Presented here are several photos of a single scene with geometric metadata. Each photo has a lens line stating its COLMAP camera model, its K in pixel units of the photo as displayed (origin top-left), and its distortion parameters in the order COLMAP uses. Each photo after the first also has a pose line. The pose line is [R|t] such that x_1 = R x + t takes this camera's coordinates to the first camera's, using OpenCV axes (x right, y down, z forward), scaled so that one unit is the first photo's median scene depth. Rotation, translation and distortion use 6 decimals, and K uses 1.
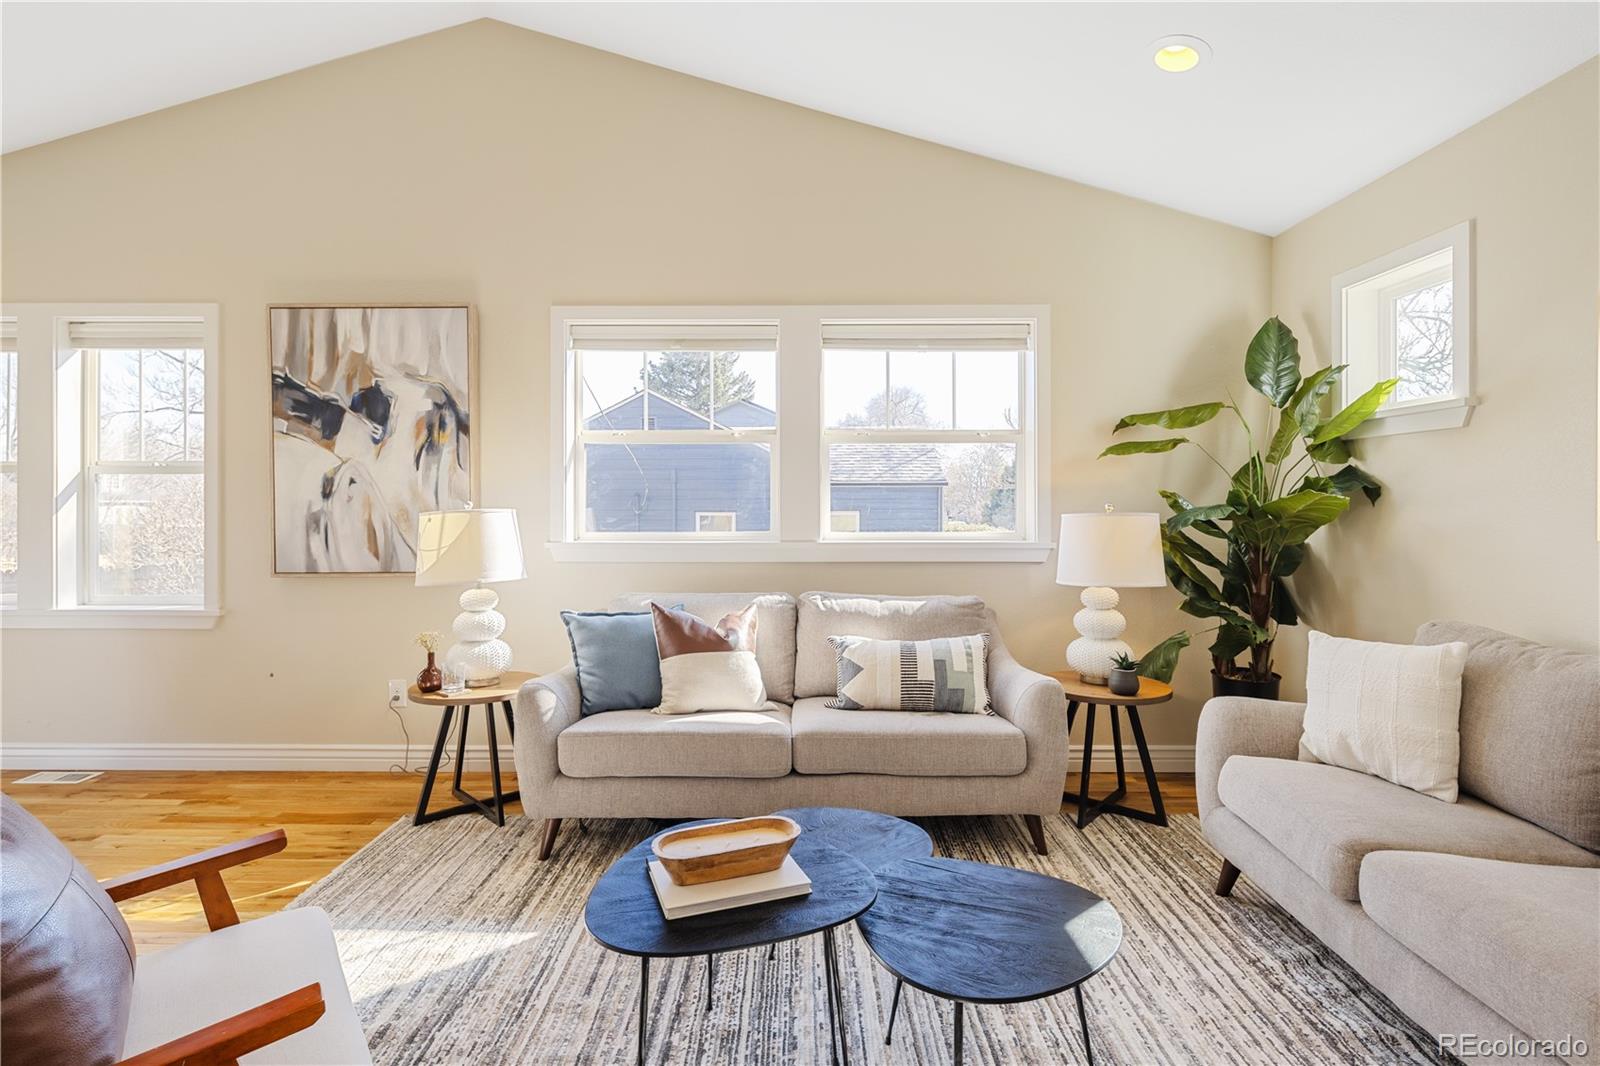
lens RADIAL K [[794.8, 0, 795.9], [0, 794.8, 503.0], [0, 0, 1]] dist [0.002375, -0.001852]
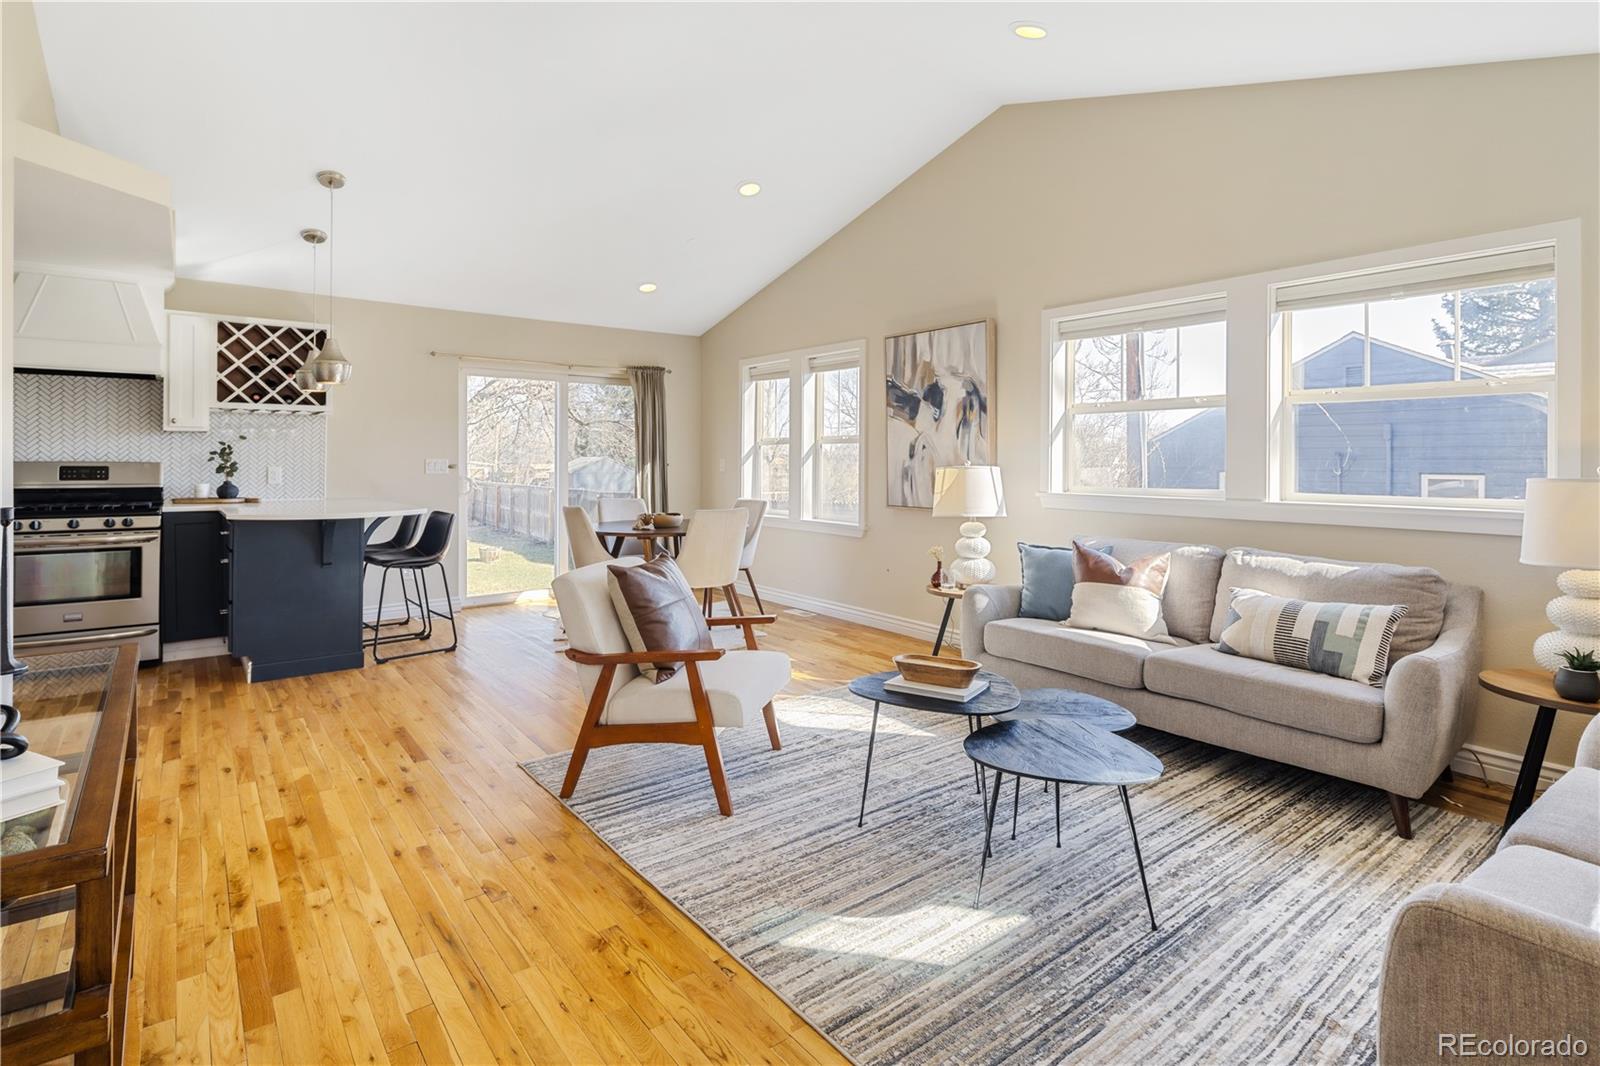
lens RADIAL K [[794.8, 0, 780.8], [0, 794.8, 458.2], [0, 0, 1]] dist [0.002375, -0.001852]
pose [[0.603386, 0.001745, -0.797447, 0.480457], [-0.004966, 0.999986, -0.001570, -0.002303], [0.797434, 0.004908, 0.603387, -0.125216]]
